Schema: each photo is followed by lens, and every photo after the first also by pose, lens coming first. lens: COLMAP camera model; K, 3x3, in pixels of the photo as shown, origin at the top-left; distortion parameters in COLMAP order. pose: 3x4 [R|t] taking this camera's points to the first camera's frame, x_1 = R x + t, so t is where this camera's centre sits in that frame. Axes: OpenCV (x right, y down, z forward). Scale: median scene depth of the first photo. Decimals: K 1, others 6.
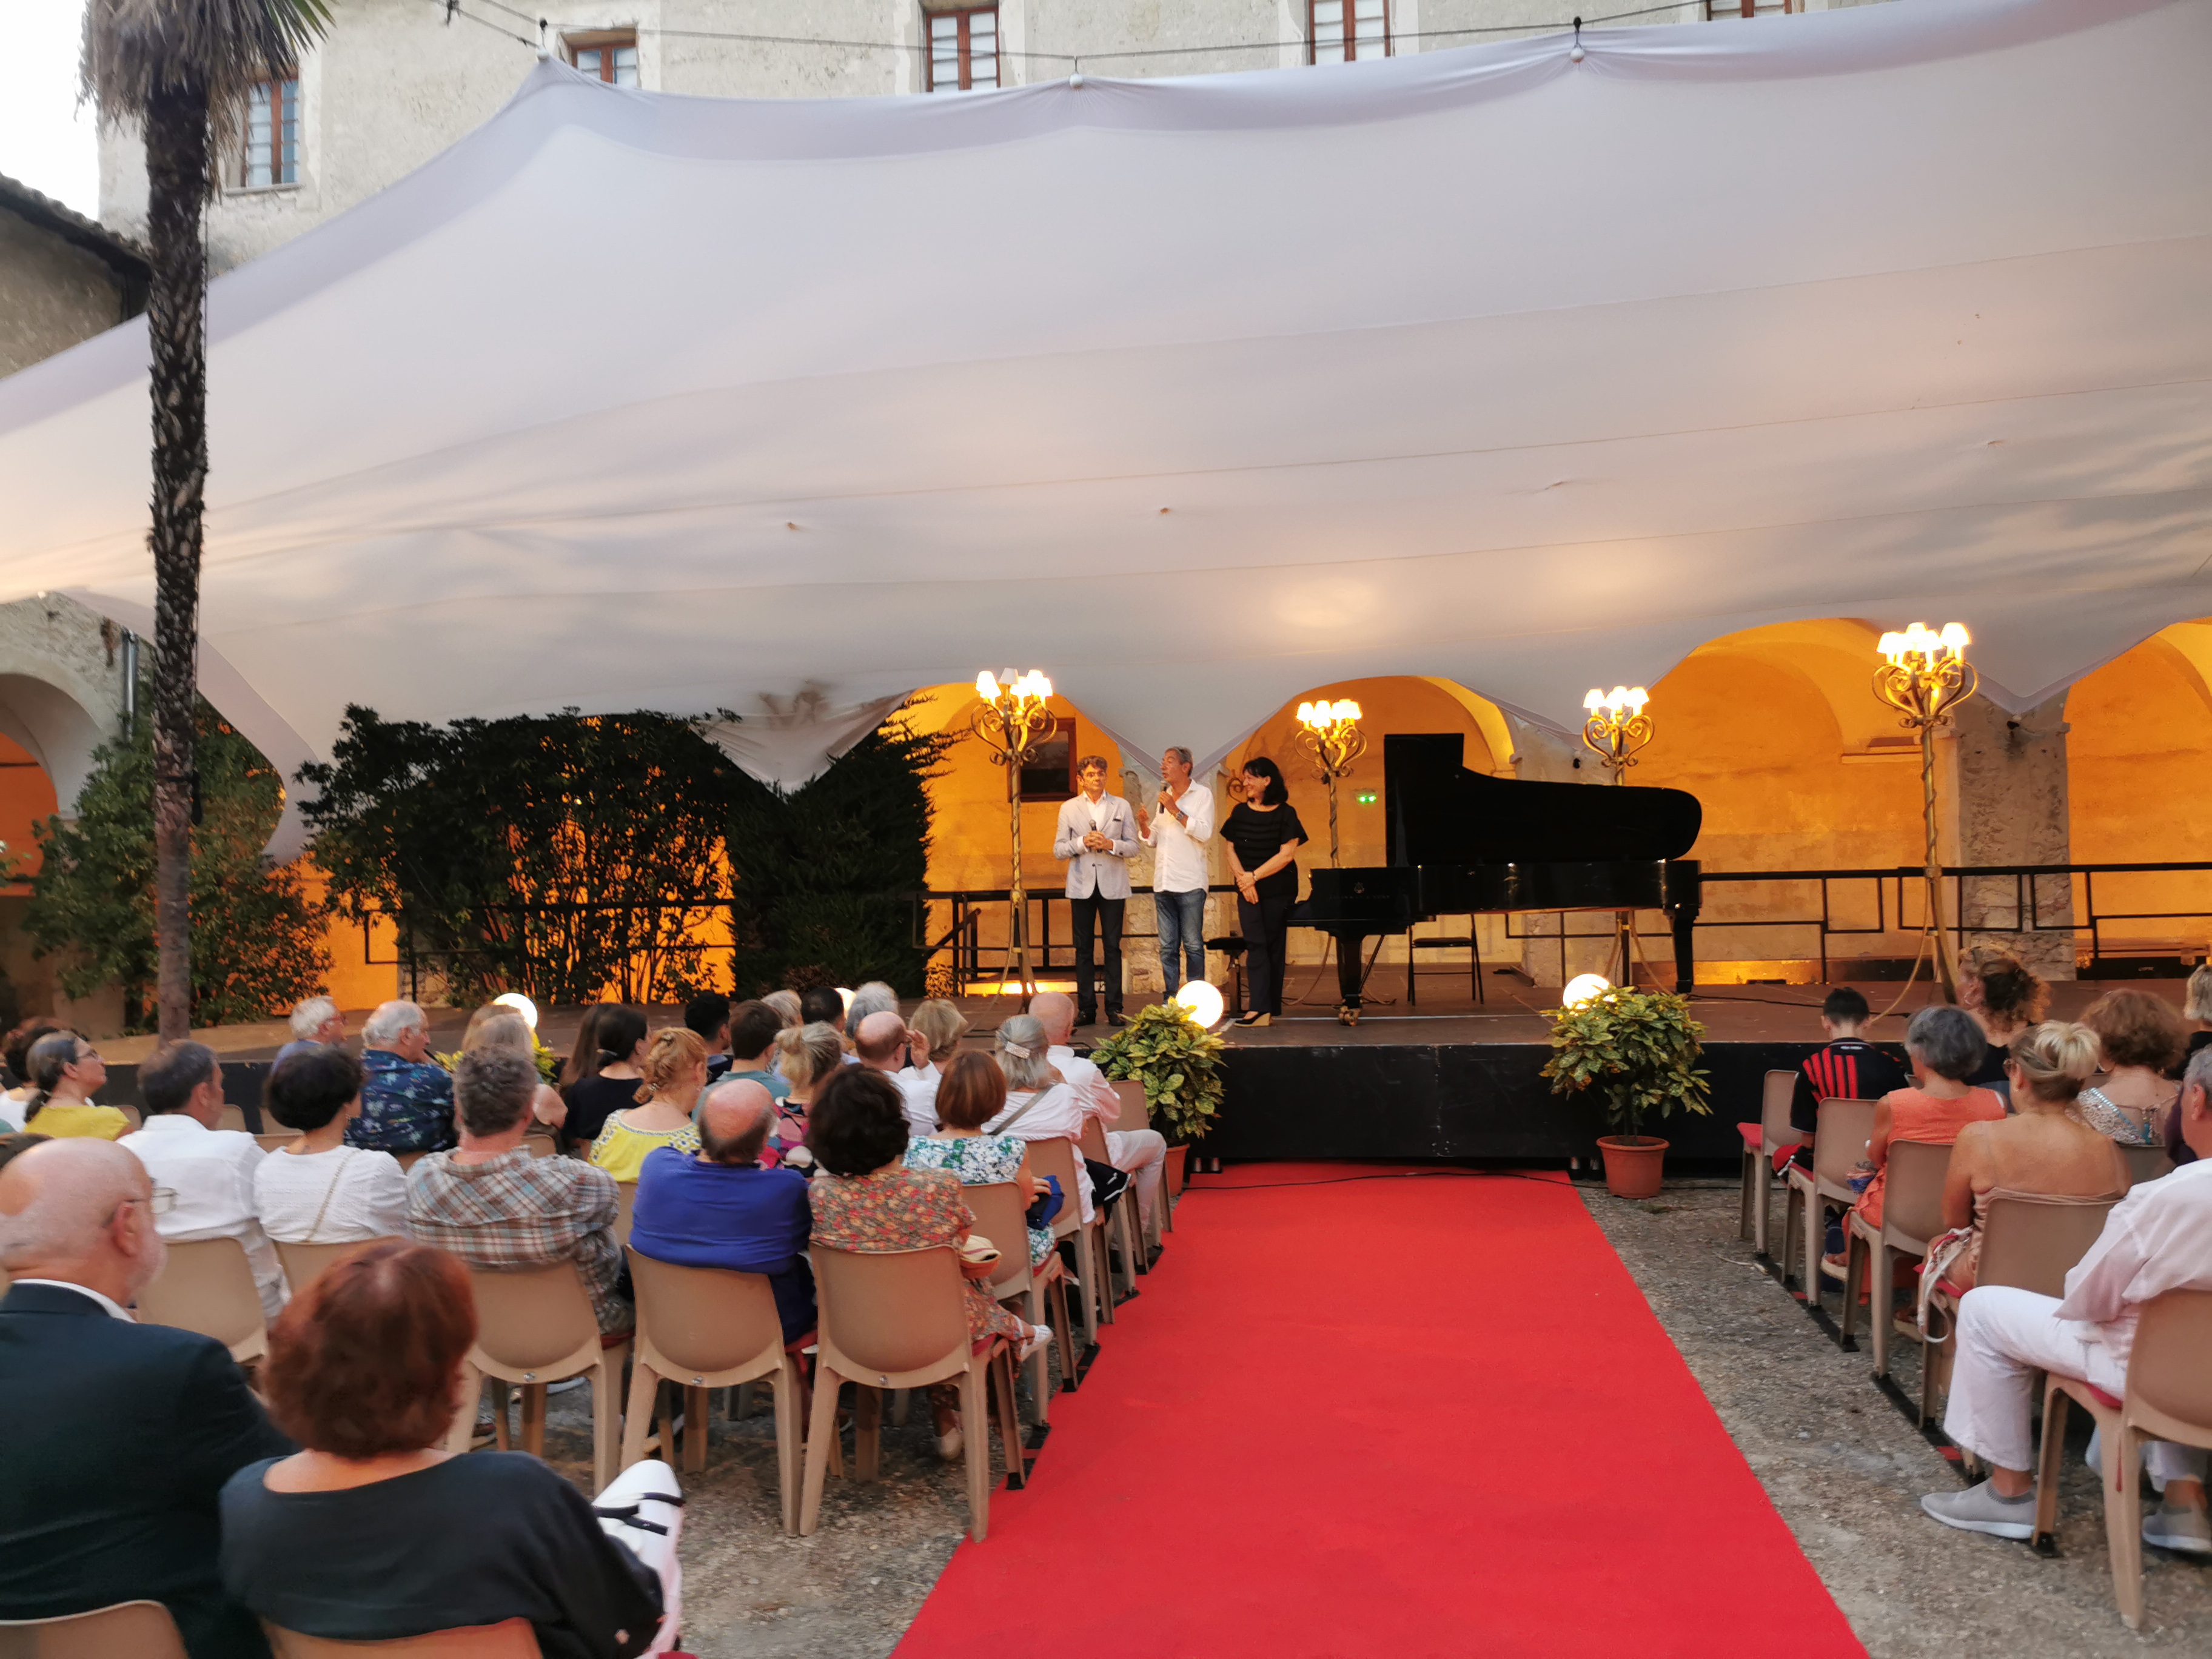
lens RADIAL K [[1627.4, 0, 1106.0], [0, 1627.4, 829.5], [0, 0, 1]] dist [0.002572, 0.000994]
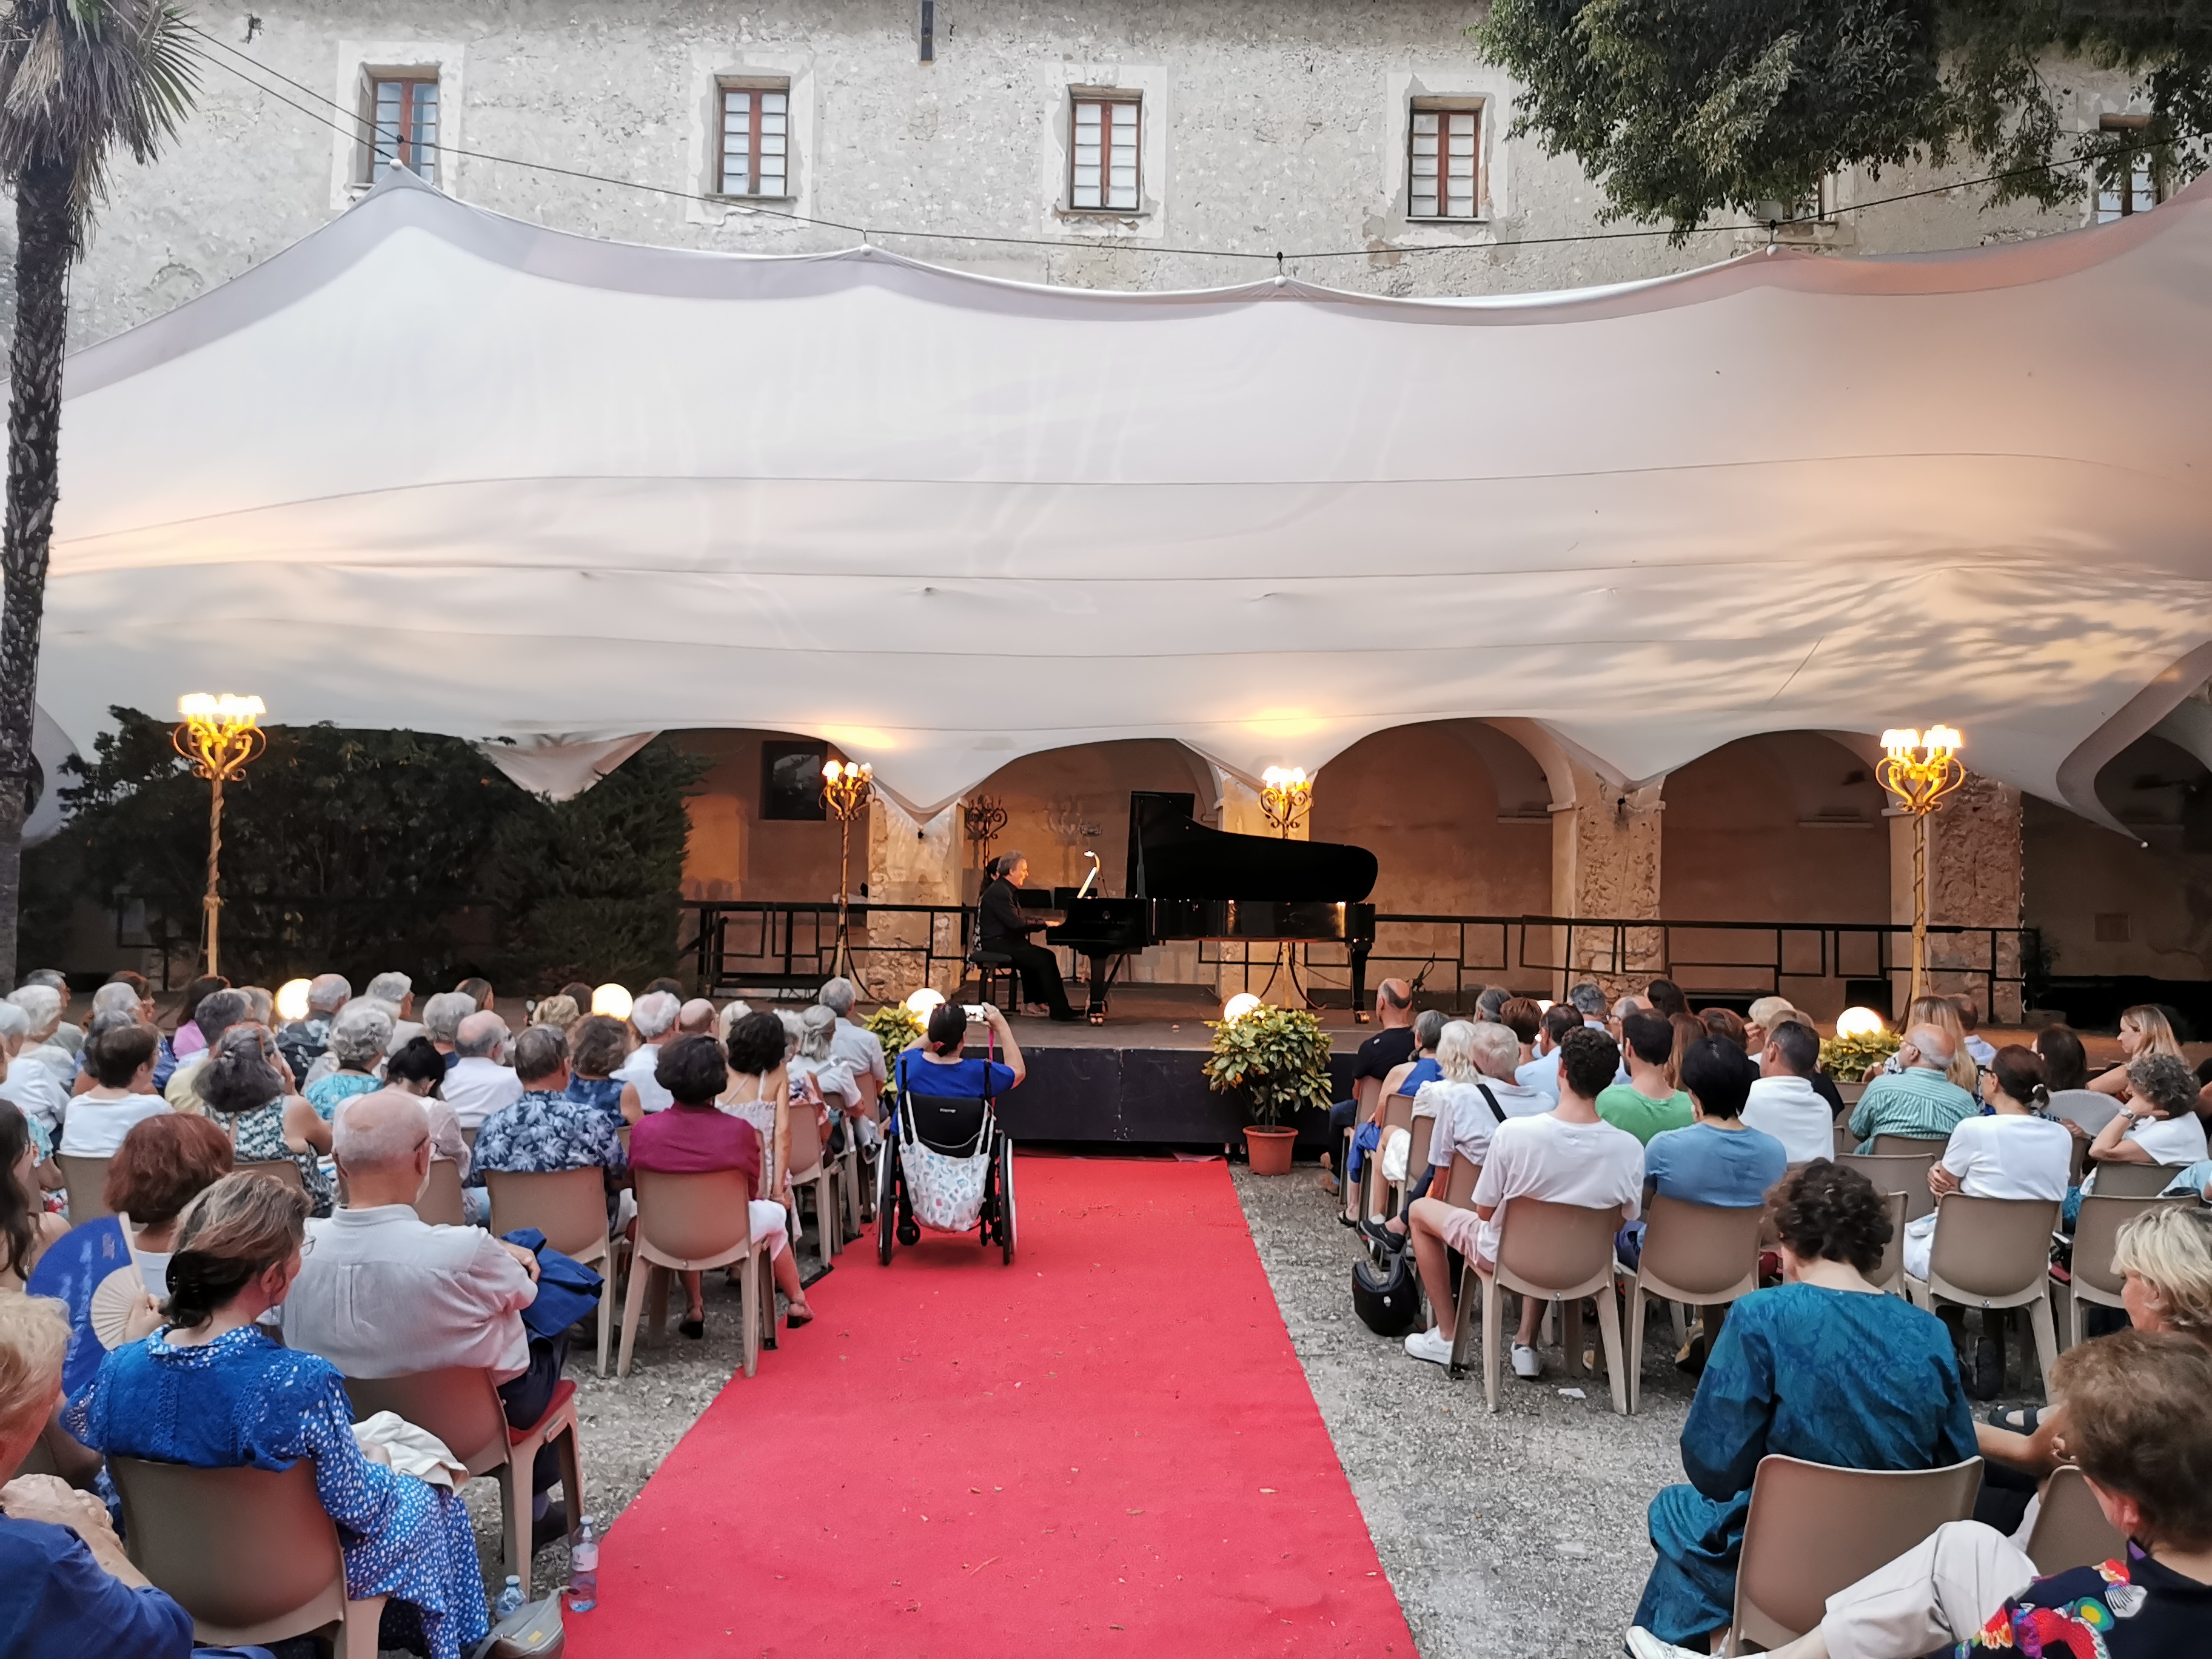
lens RADIAL K [[1634.5, 0, 1106.0], [0, 1634.5, 829.5], [0, 0, 1]] dist [0.052085, -0.092751]
pose [[0.986449, 0.050911, 0.155971, -0.004867], [-0.049413, 0.998688, -0.013470, -0.009866], [-0.156452, 0.005580, 0.987670, -0.149655]]
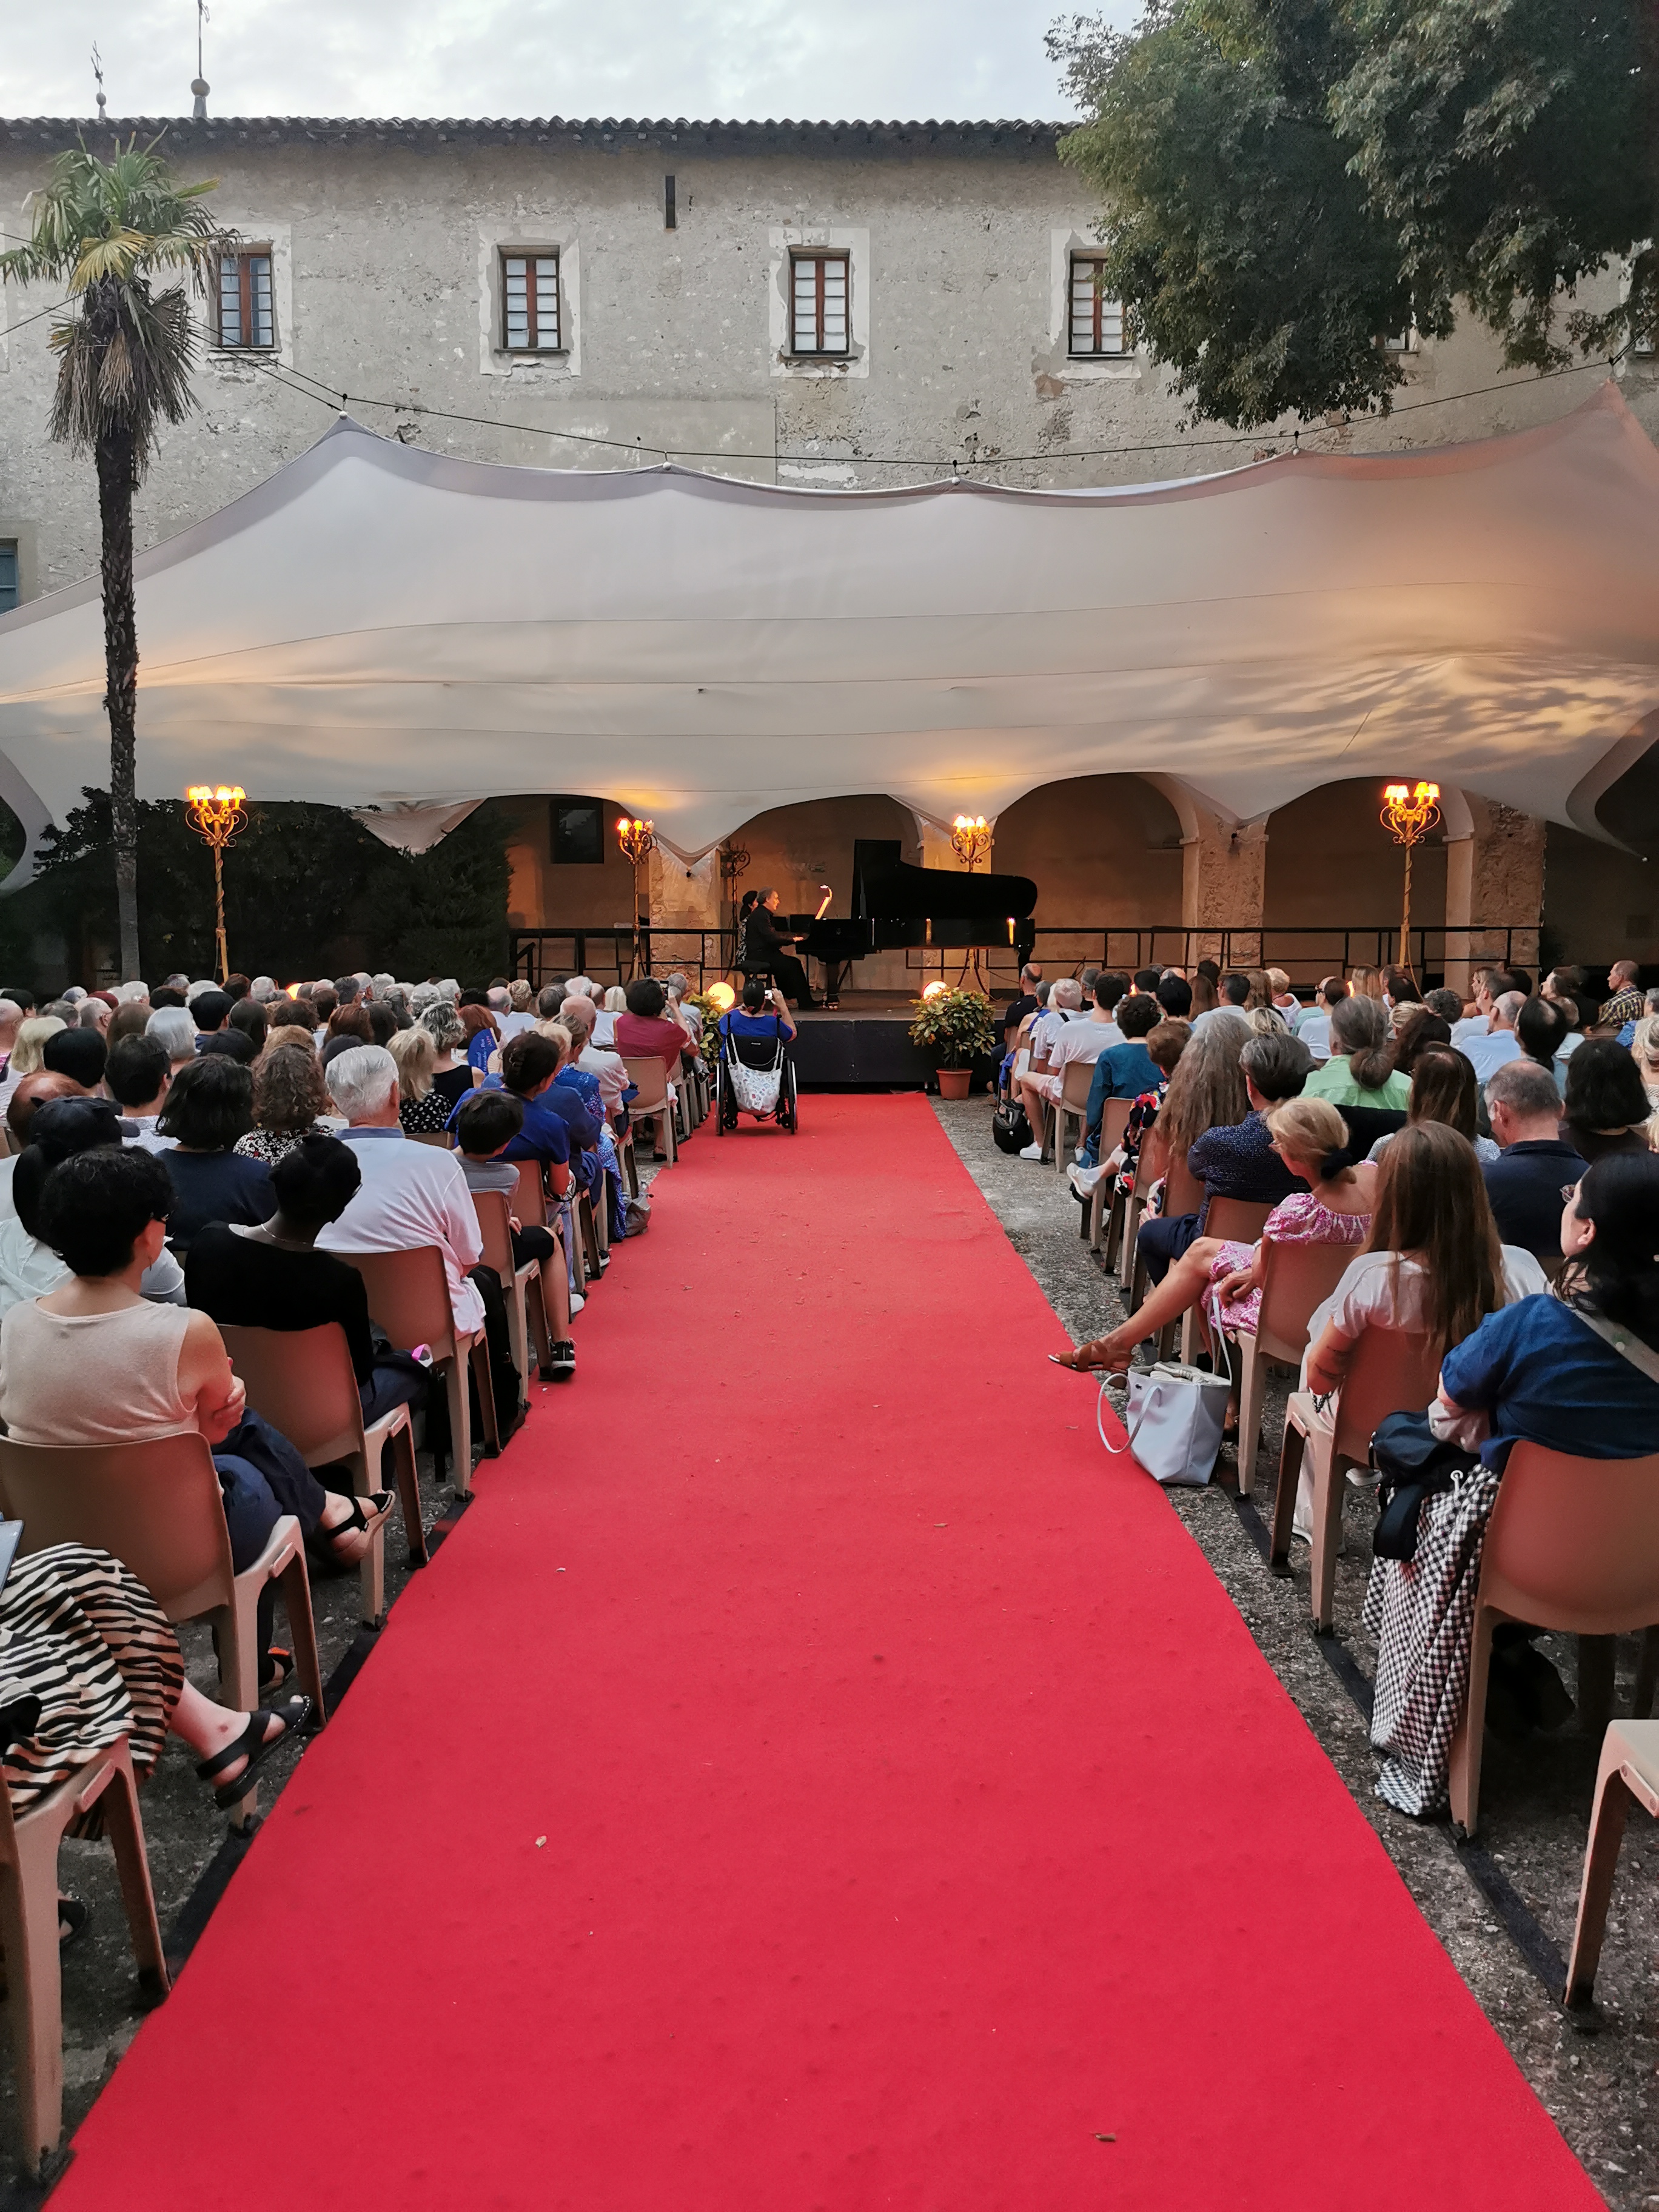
lens RADIAL K [[1634.5, 0, 829.5], [0, 1634.5, 1106.0], [0, 0, 1]] dist [0.052085, -0.092751]
pose [[0.985657, 0.004616, 0.168696, -0.091585], [-0.027690, 0.990502, 0.134685, -0.010796], [-0.166472, -0.137424, 0.976423, -0.556719]]
